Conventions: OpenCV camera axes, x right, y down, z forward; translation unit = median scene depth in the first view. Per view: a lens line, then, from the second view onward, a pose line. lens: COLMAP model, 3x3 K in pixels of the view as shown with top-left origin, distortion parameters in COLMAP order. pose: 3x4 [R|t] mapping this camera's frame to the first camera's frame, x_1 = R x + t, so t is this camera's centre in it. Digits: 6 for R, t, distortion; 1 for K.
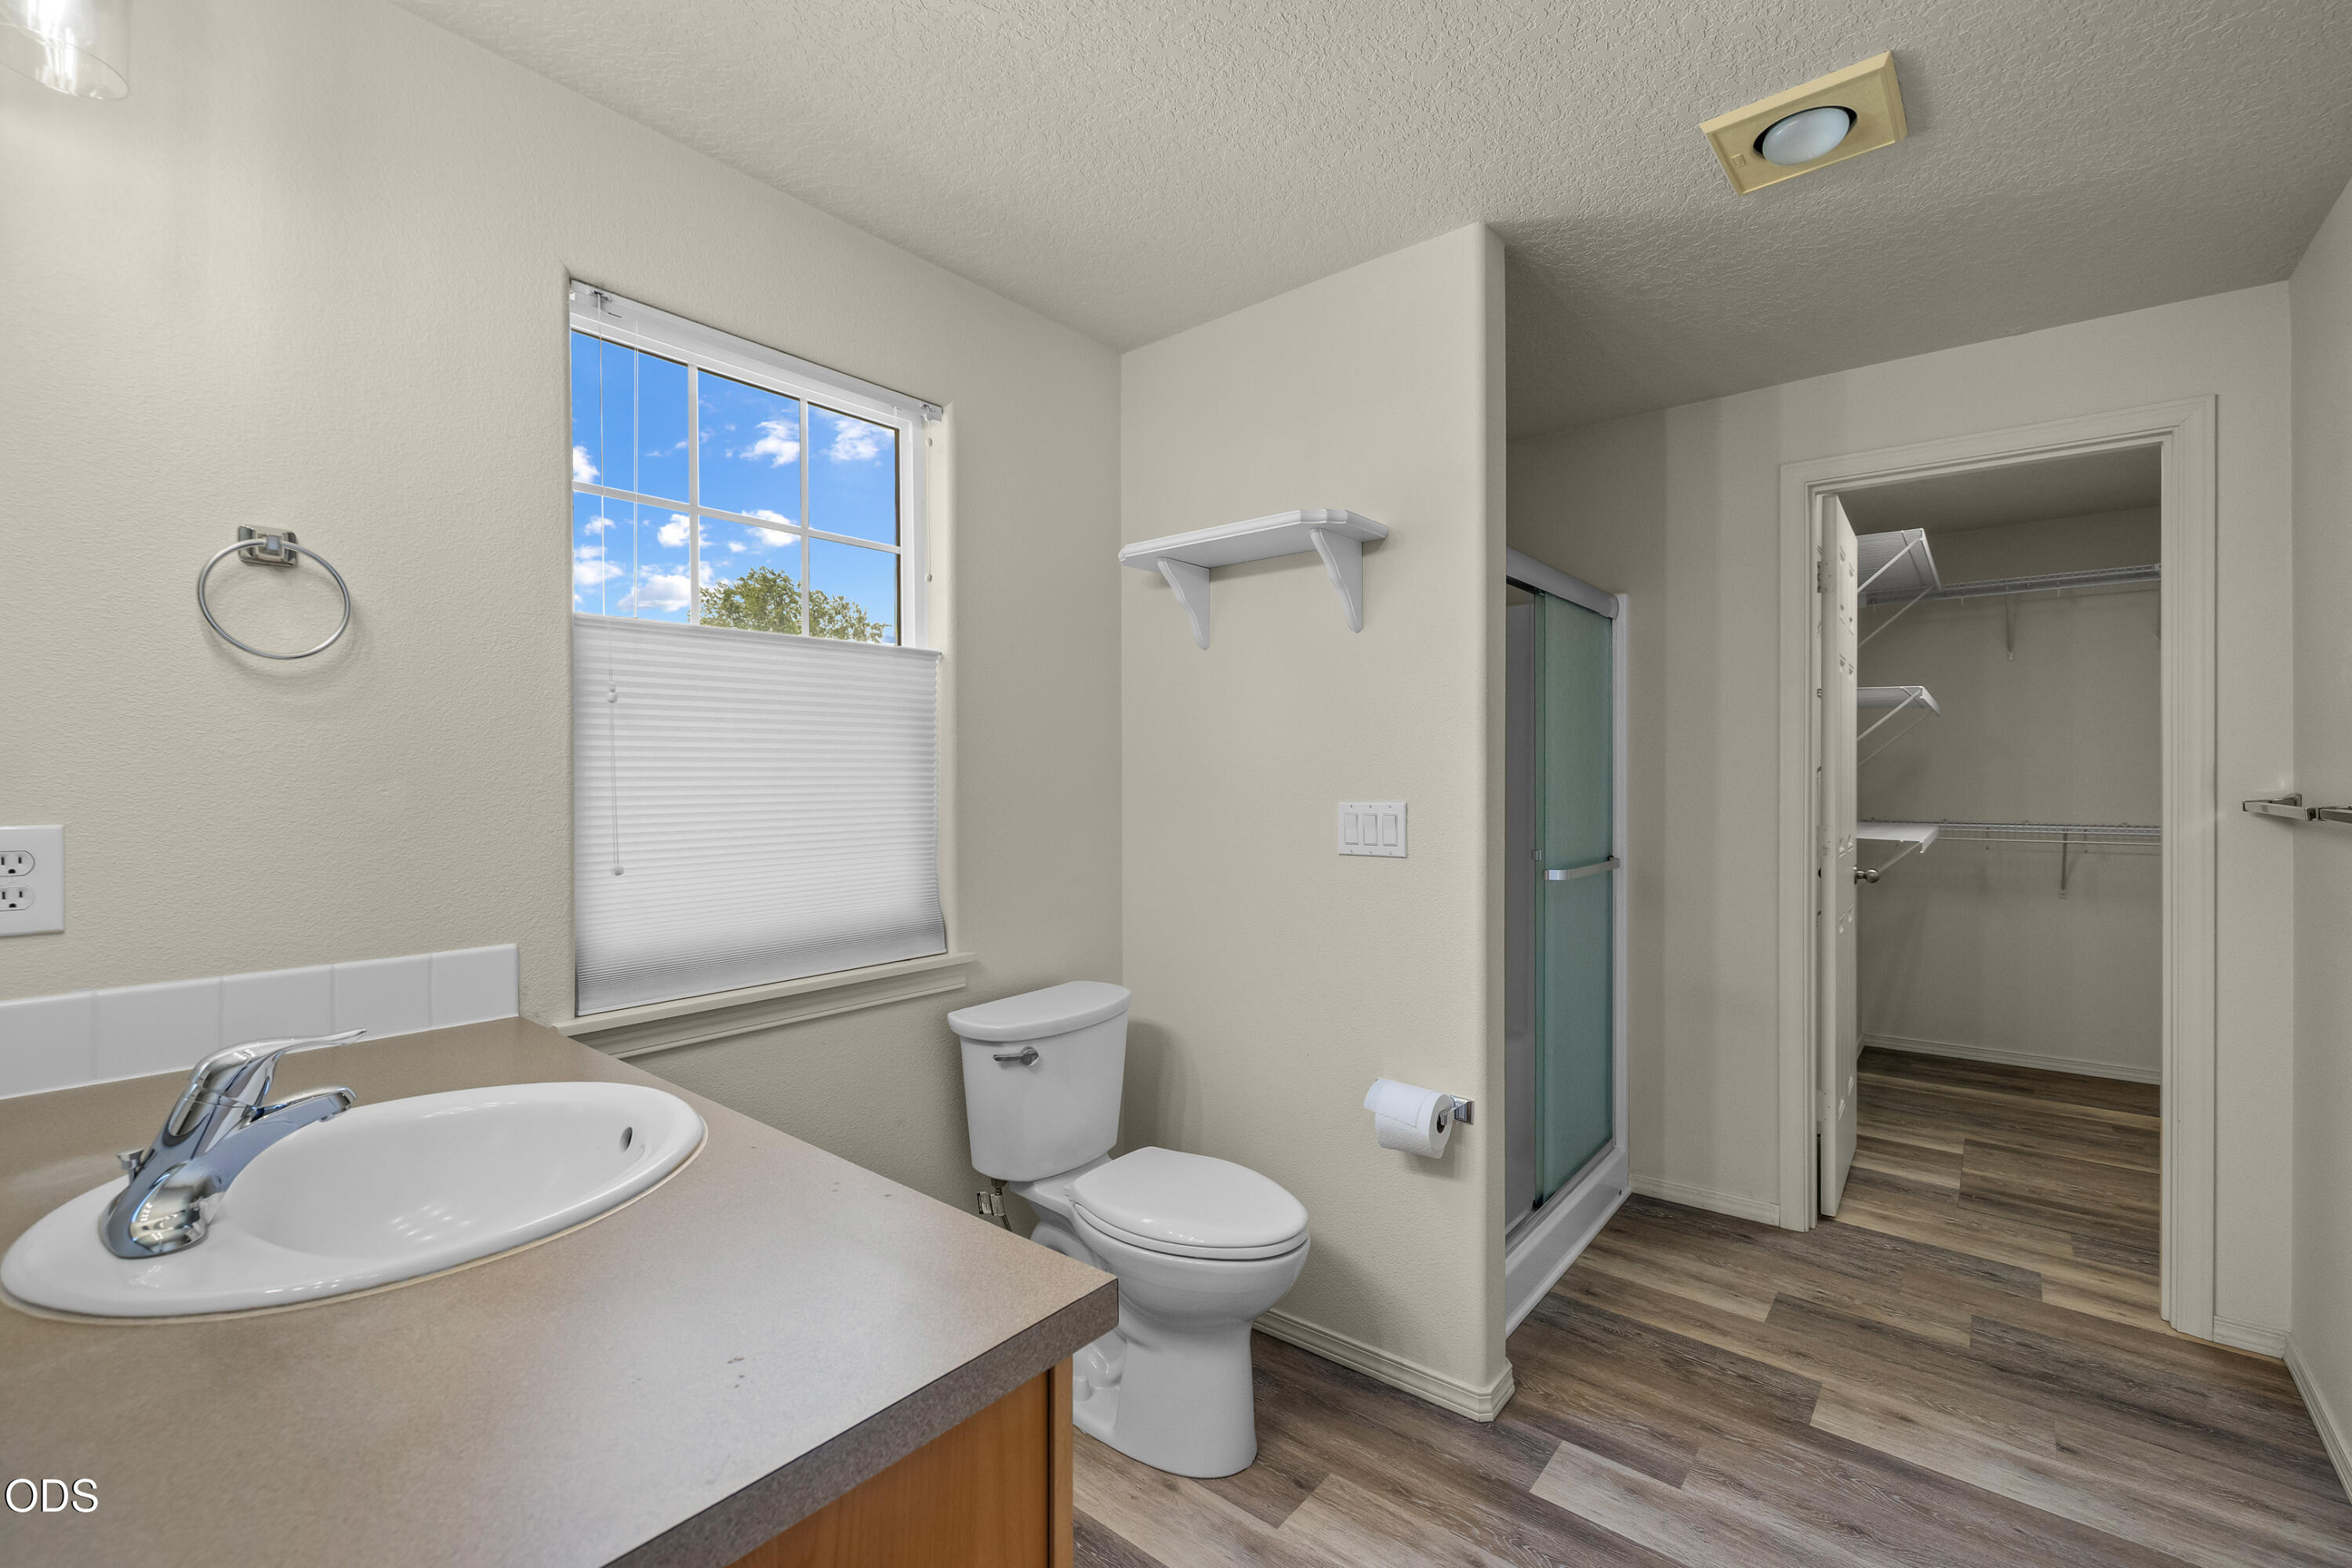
lens RADIAL K [[992.0, 0, 1181.4], [0, 992.0, 782.1], [0, 0, 1]] dist [0.002244, -0.000364]
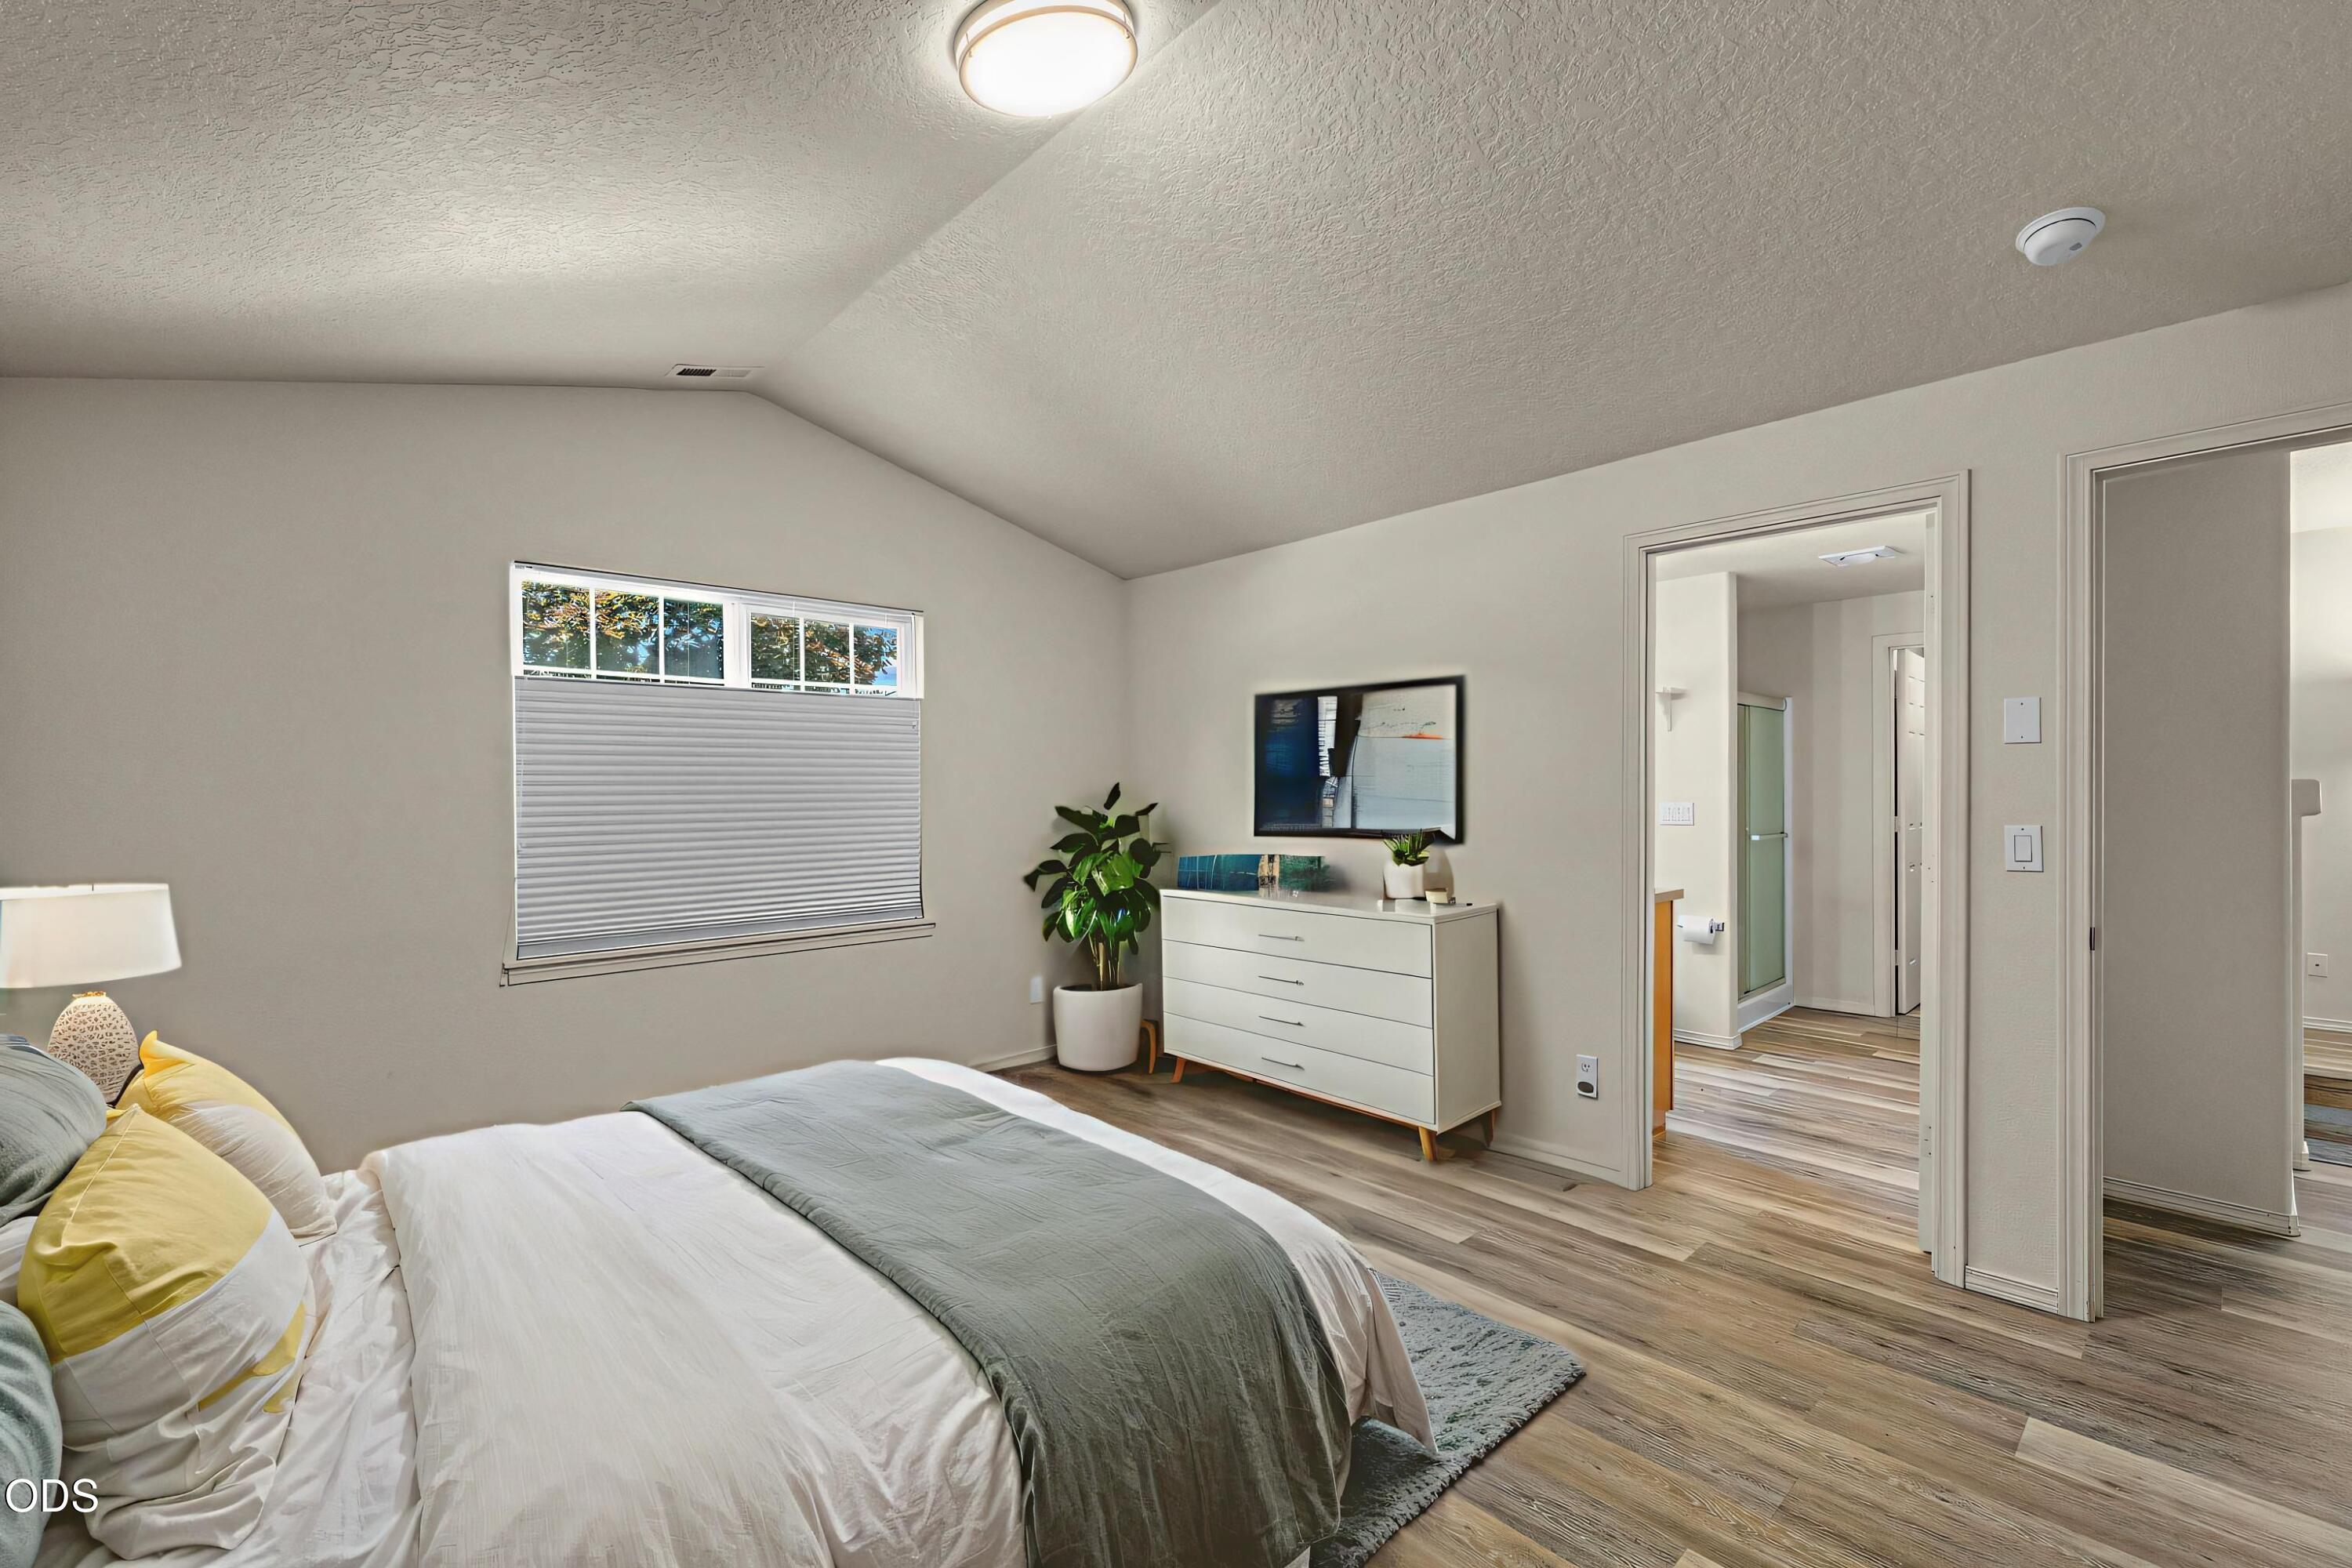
lens RADIAL K [[990.5, 0, 1173.7], [0, 990.5, 798.7], [0, 0, 1]] dist [0.001079, -0.000185]
pose [[0.990562, -0.003017, -0.137030, -0.701006], [0.003731, 0.999981, 0.004956, -0.002640], [0.137013, -0.005420, 0.990554, -1.572956]]
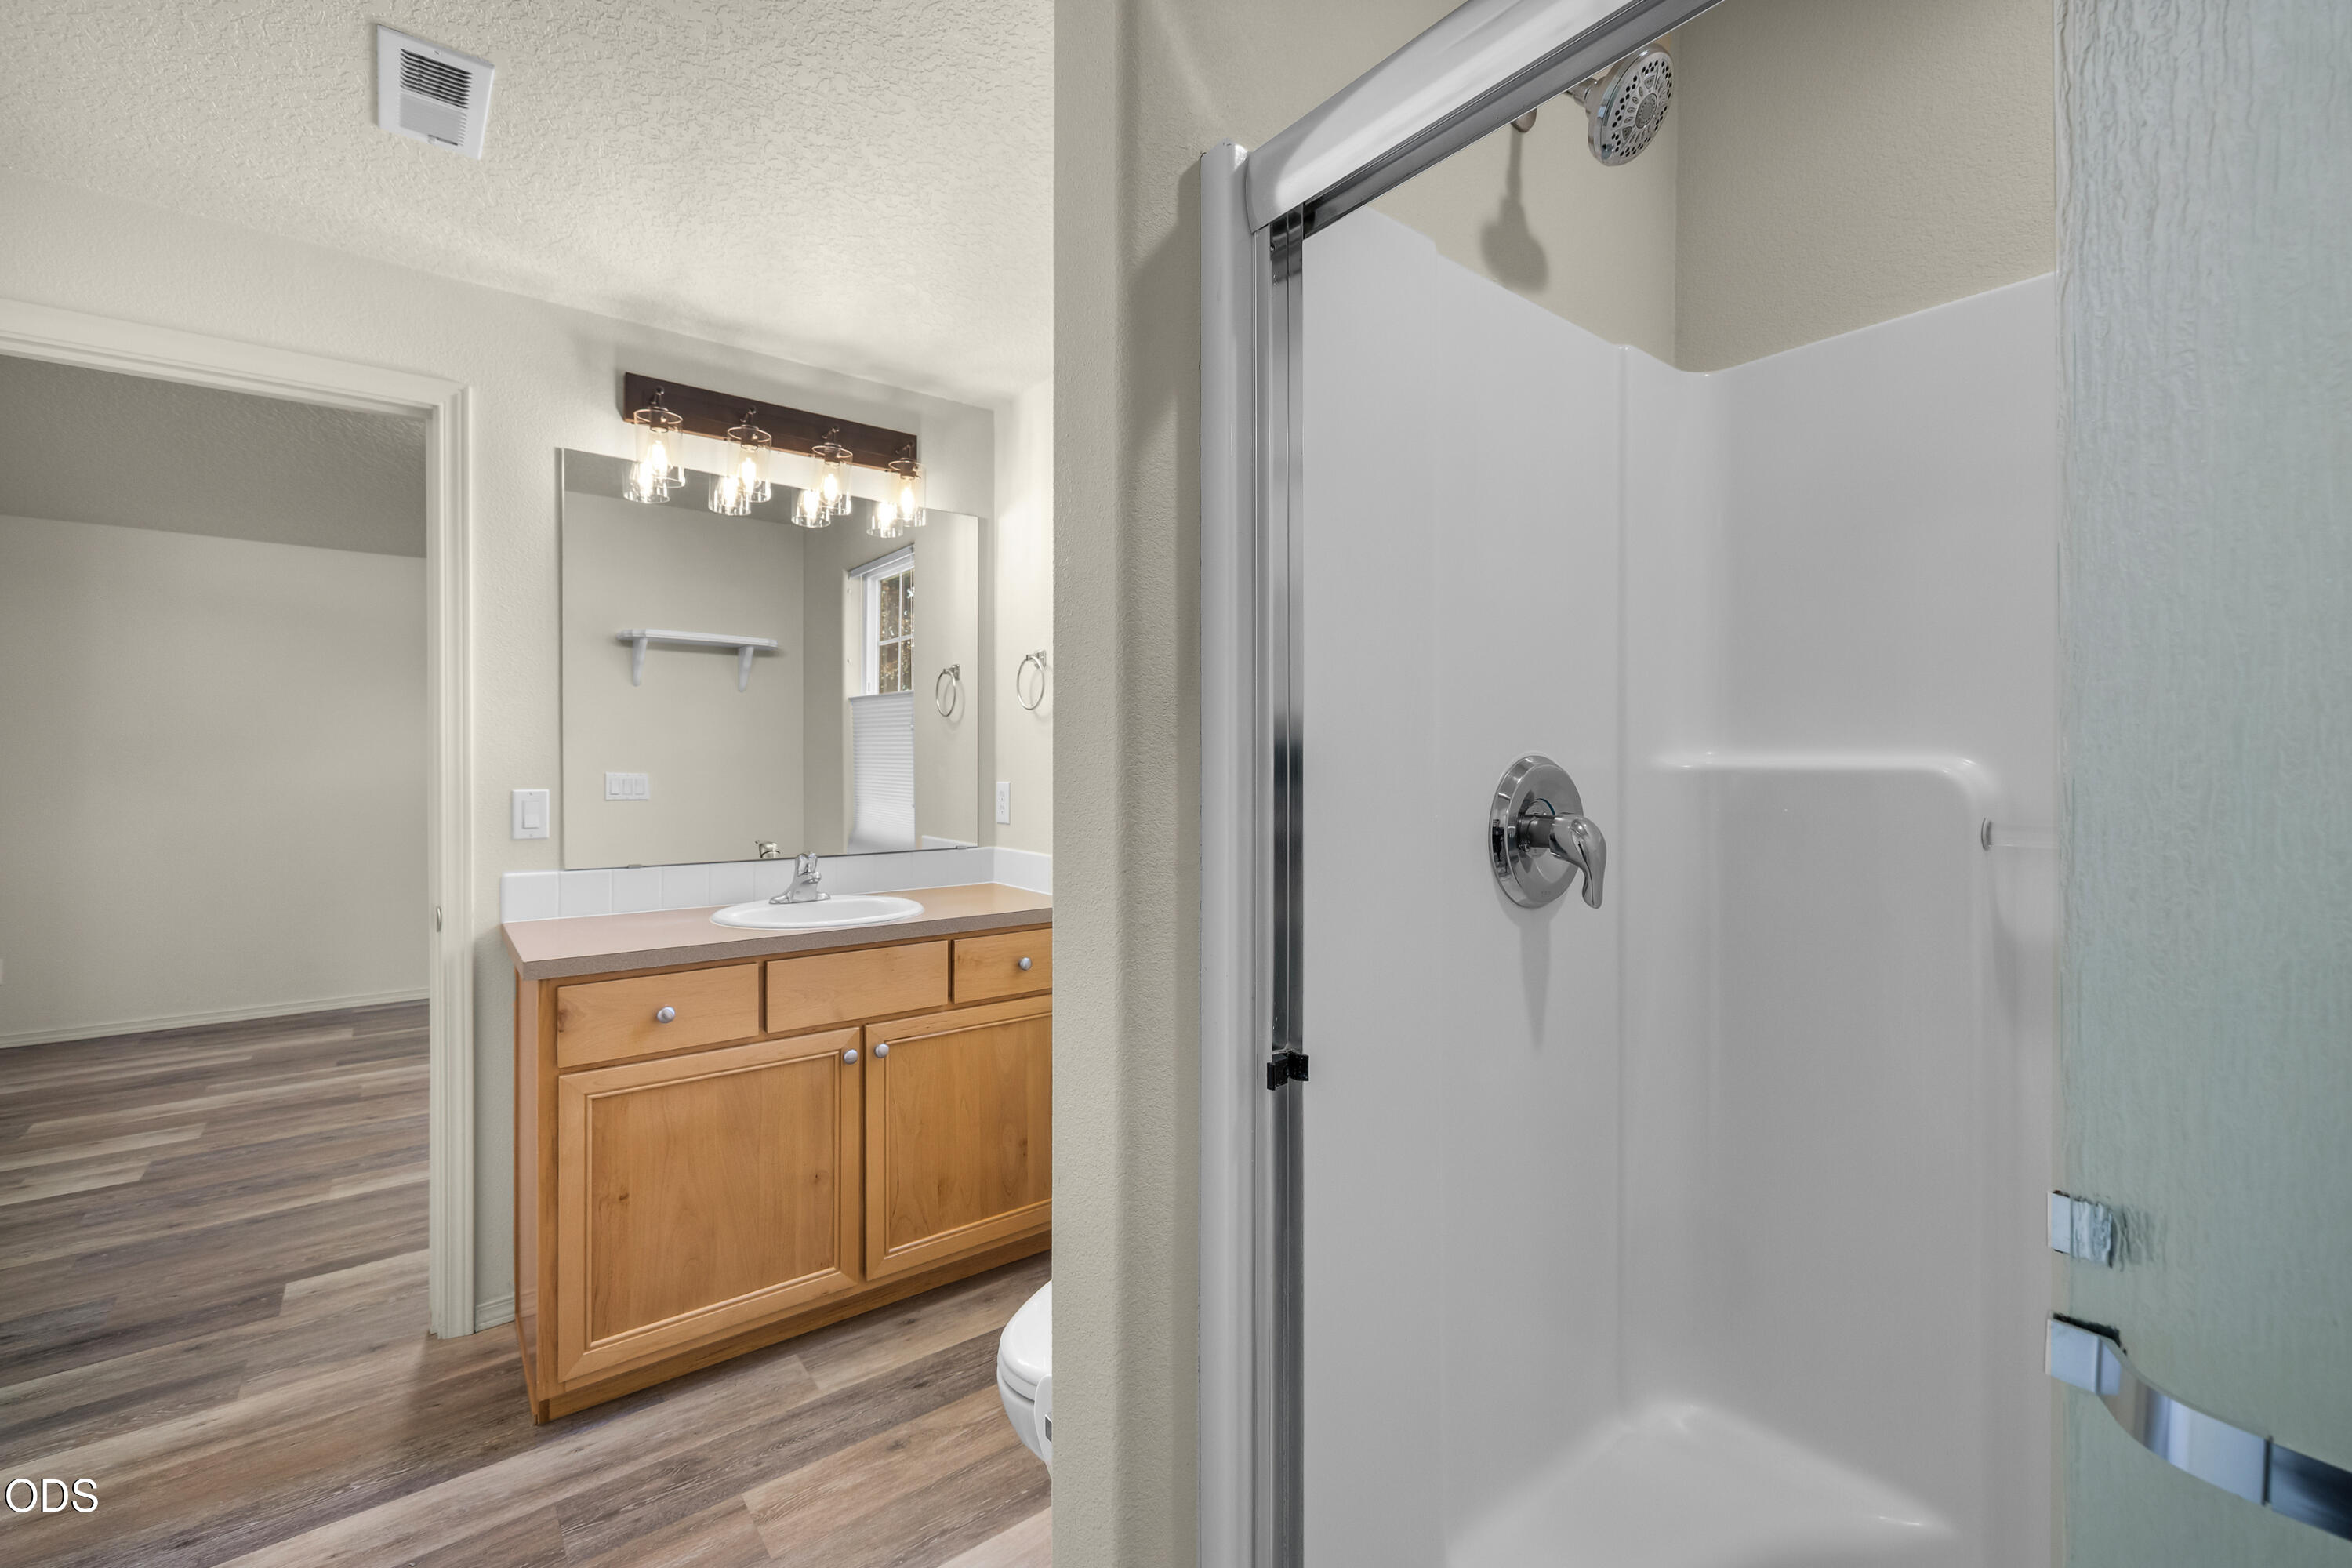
lens RADIAL K [[992.0, 0, 1188.1], [0, 992.0, 761.4], [0, 0, 1]] dist [0.002244, -0.000364]
pose [[-0.208022, 0.006266, -0.978104, 0.705610], [-0.006914, 0.999945, 0.007876, -0.018136], [0.978100, 0.008401, -0.207967, 1.090834]]
